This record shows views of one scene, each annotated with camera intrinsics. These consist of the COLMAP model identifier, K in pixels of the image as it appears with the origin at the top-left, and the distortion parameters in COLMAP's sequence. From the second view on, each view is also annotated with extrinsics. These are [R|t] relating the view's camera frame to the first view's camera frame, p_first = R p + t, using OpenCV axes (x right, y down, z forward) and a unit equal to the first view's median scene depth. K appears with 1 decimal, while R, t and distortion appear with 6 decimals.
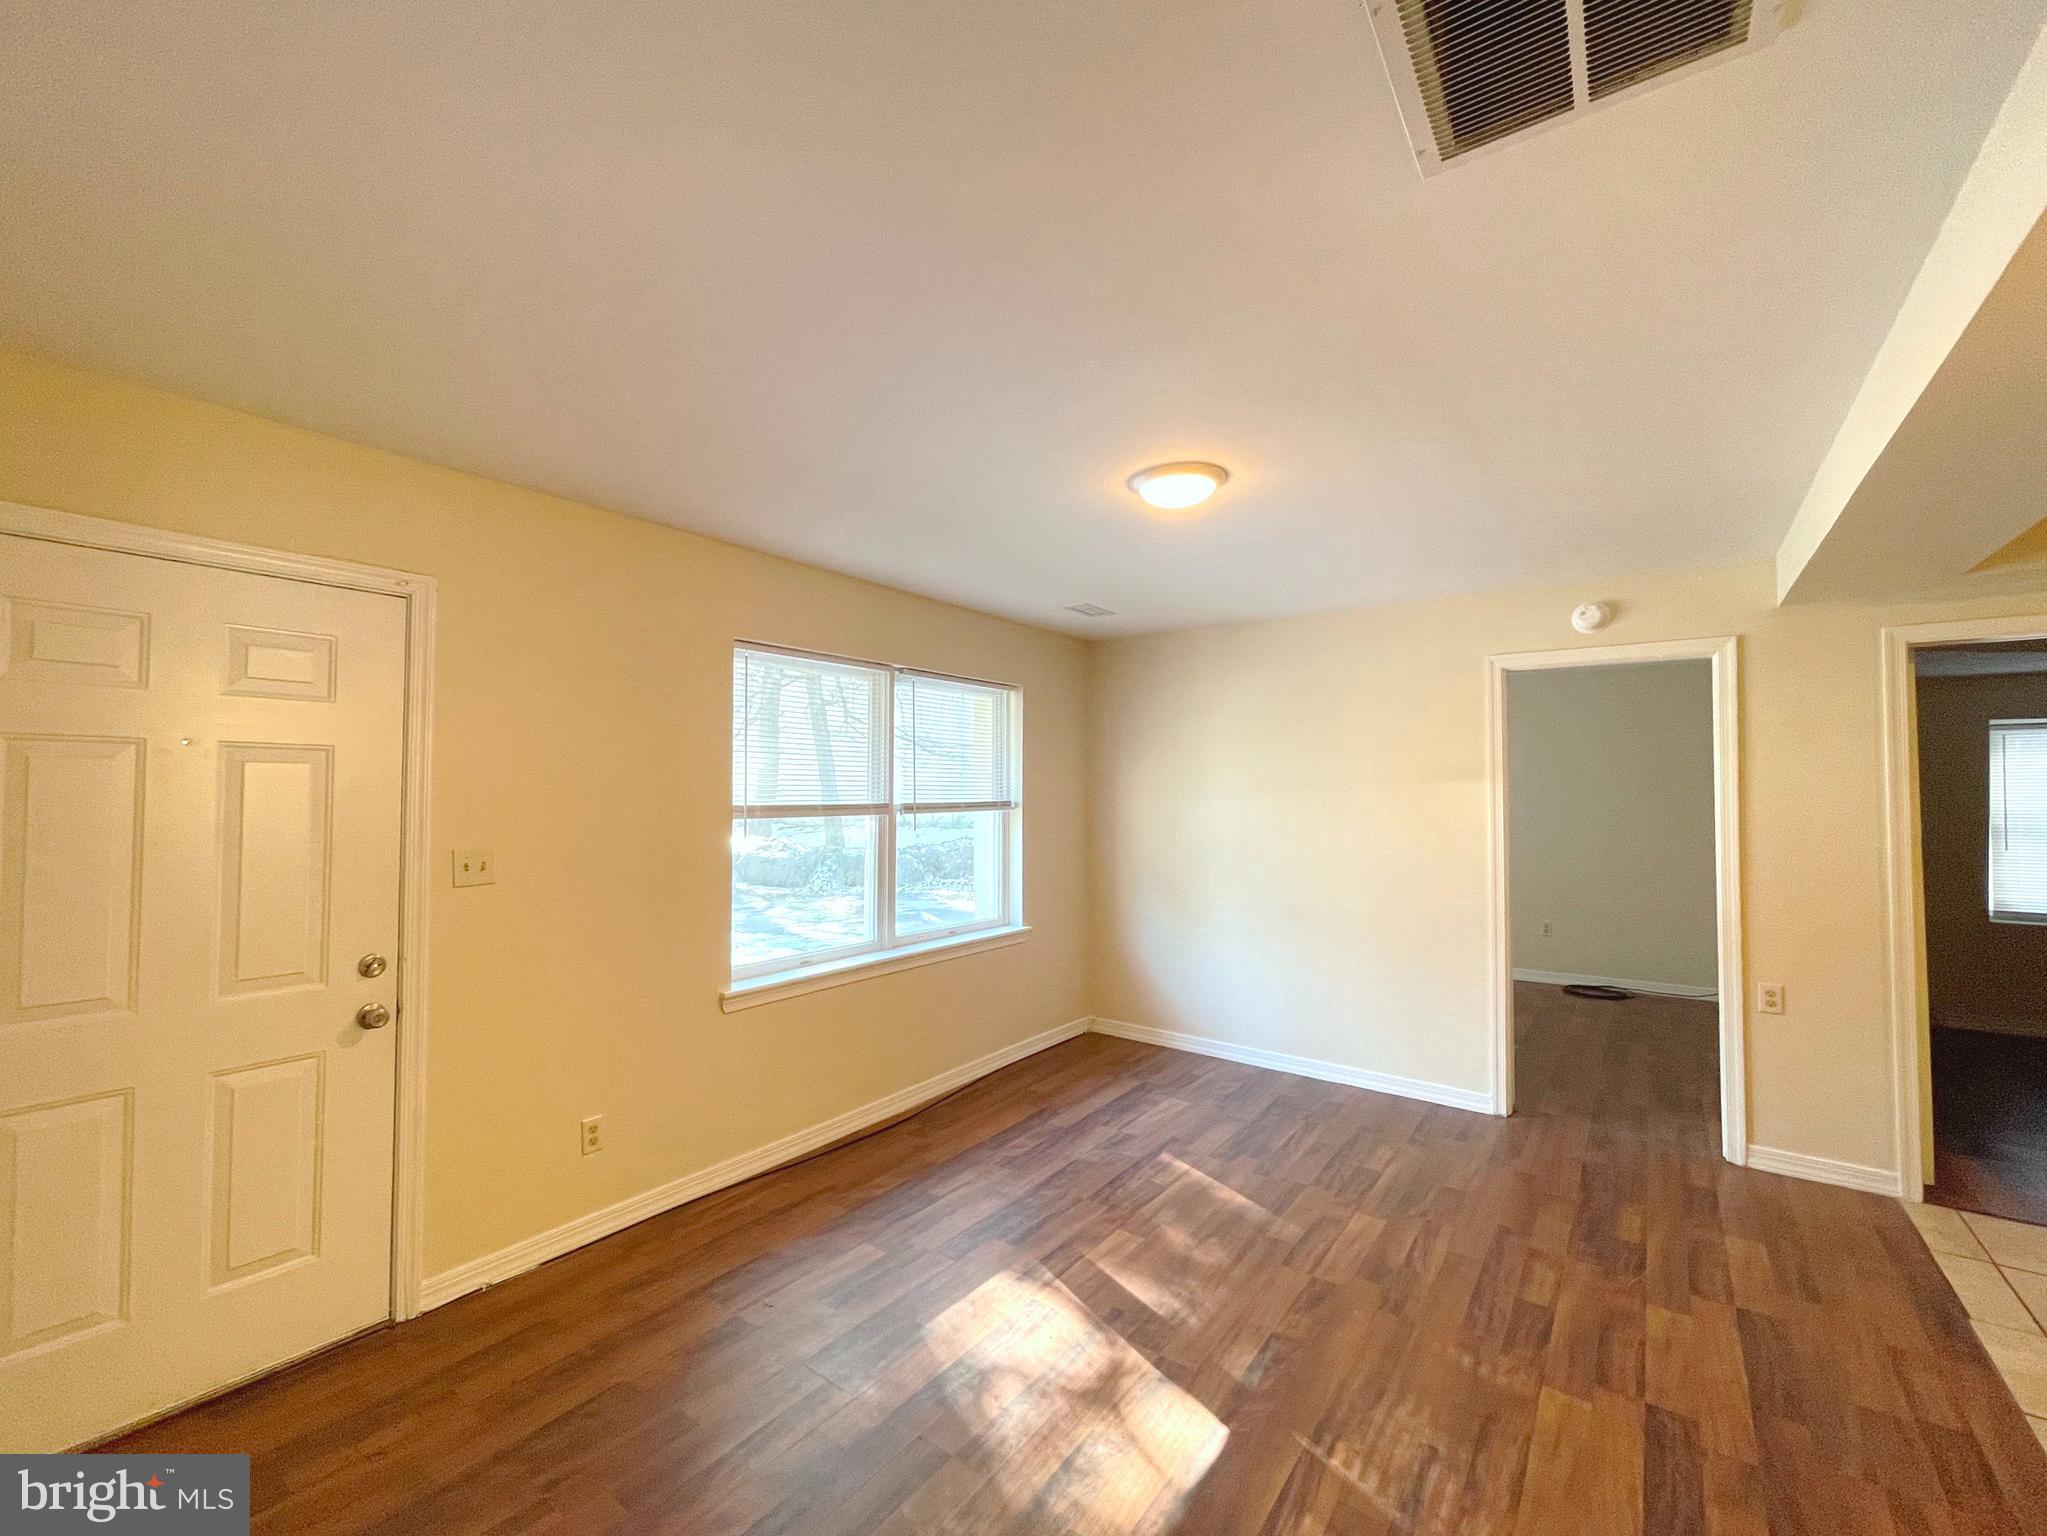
lens RADIAL K [[854.6, 0, 1016.6], [0, 854.6, 765.2], [0, 0, 1]] dist [0.000564, 0.000485]
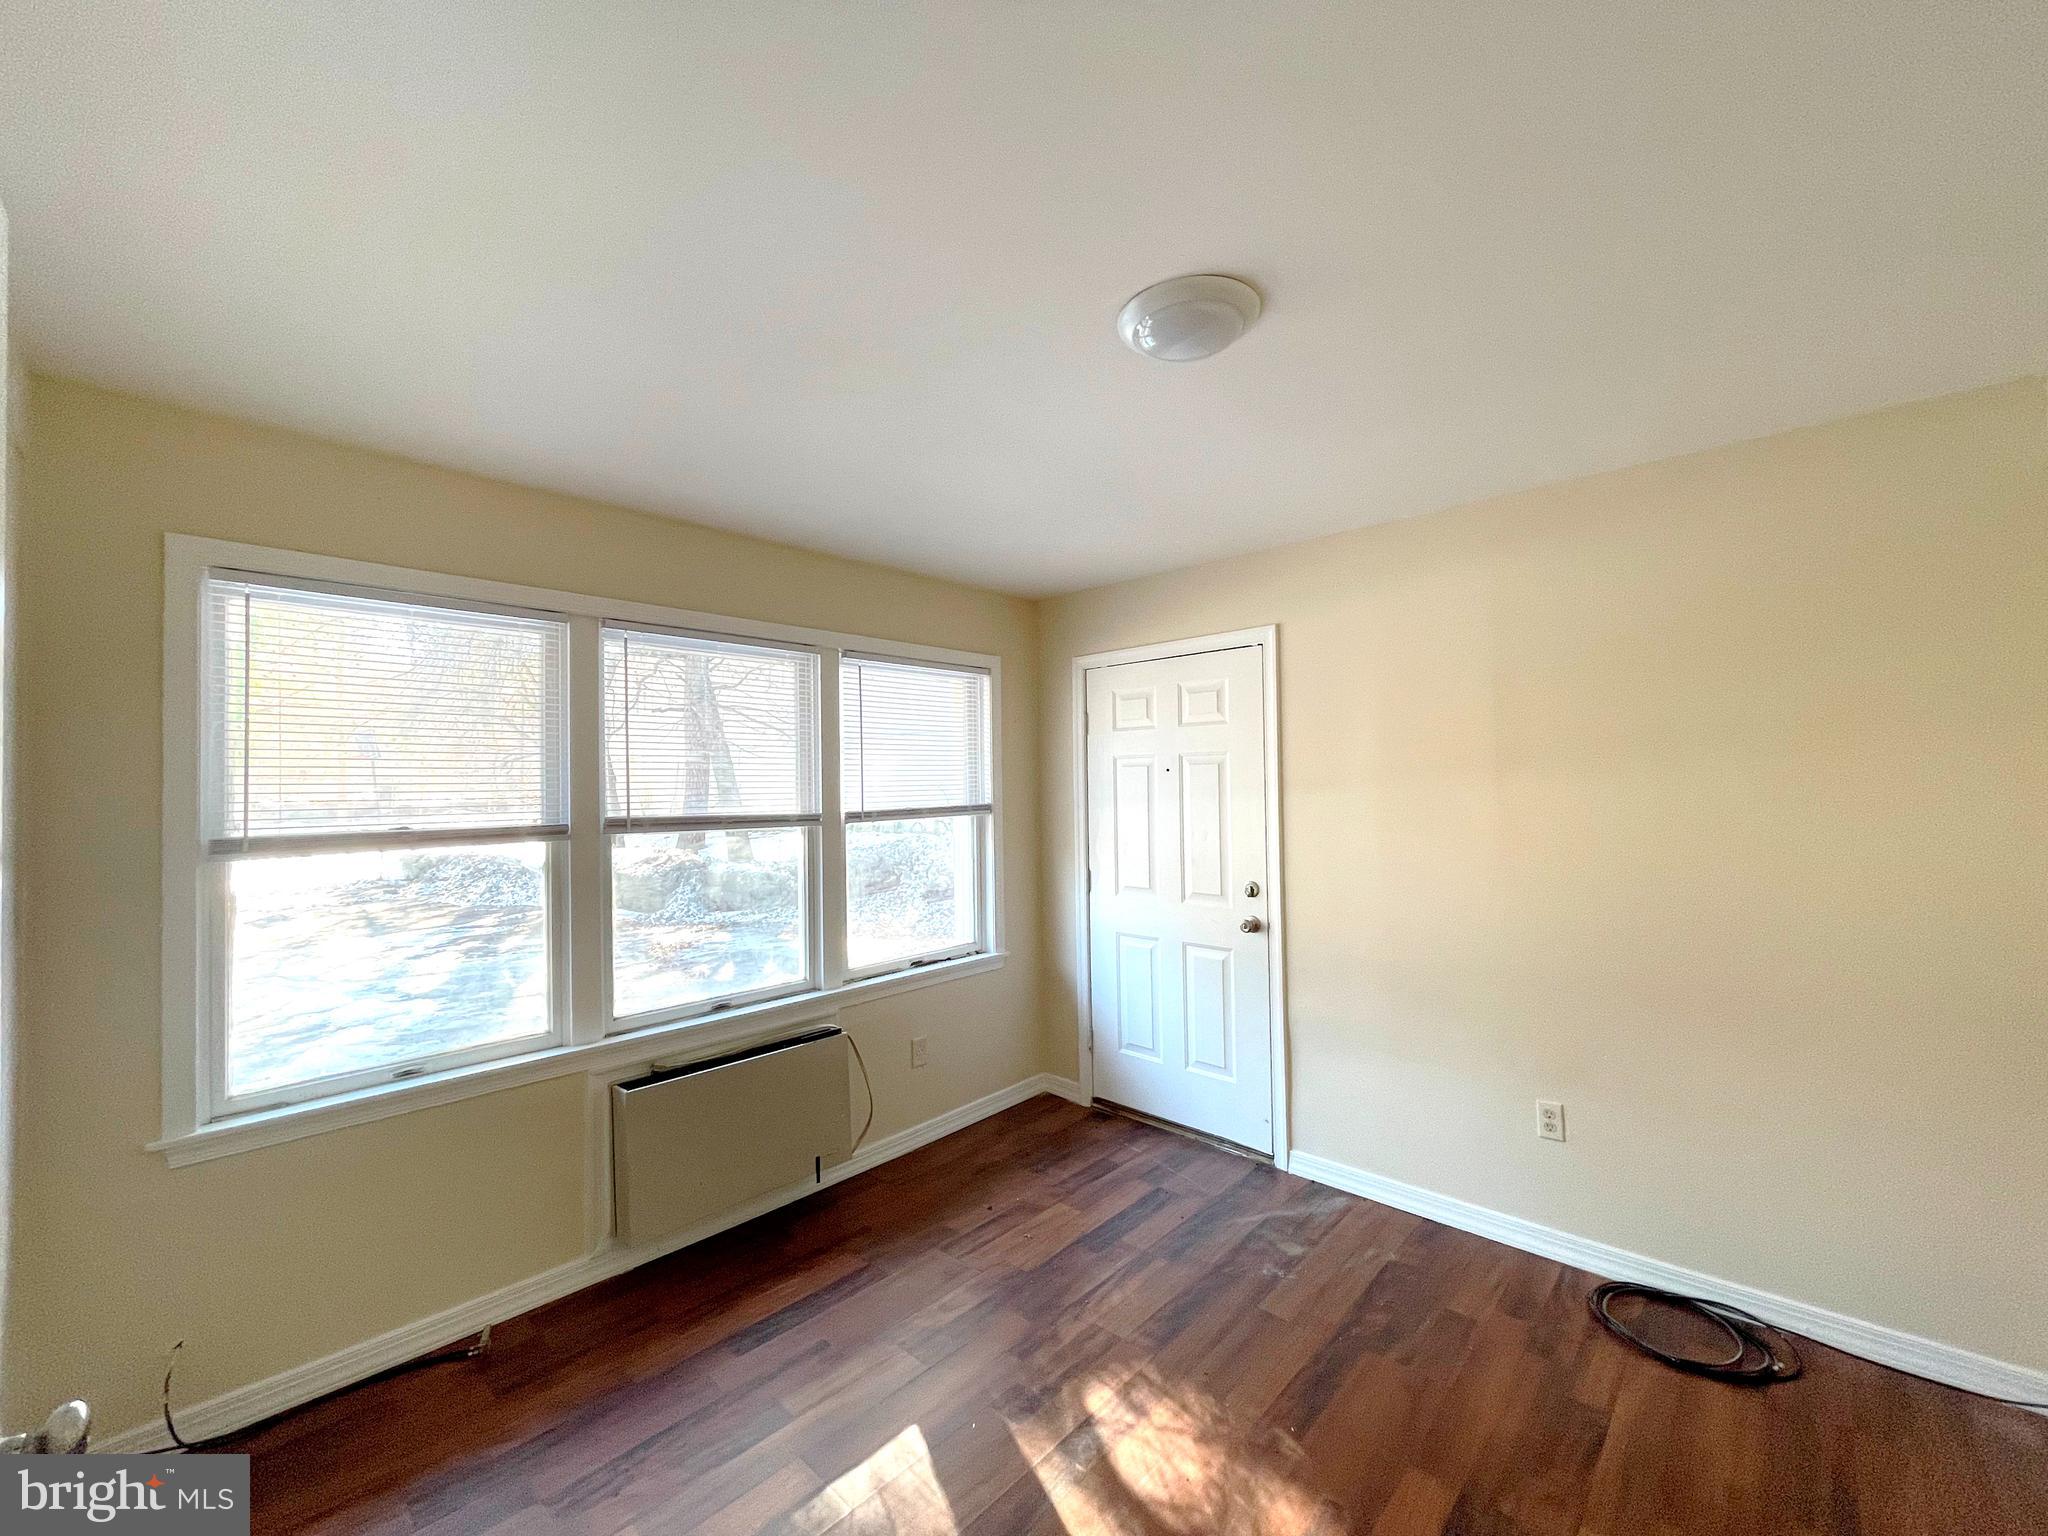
lens RADIAL K [[824.2, 0, 1024.0], [0, 824.2, 768.0], [0, 0, 1]] dist [-0.000366, 0.000098]
pose [[0.988930, -0.042569, -0.142146, 0.180750], [0.042875, 0.999080, -0.000909, 0.011422], [0.142054, -0.005196, 0.989845, 0.242163]]
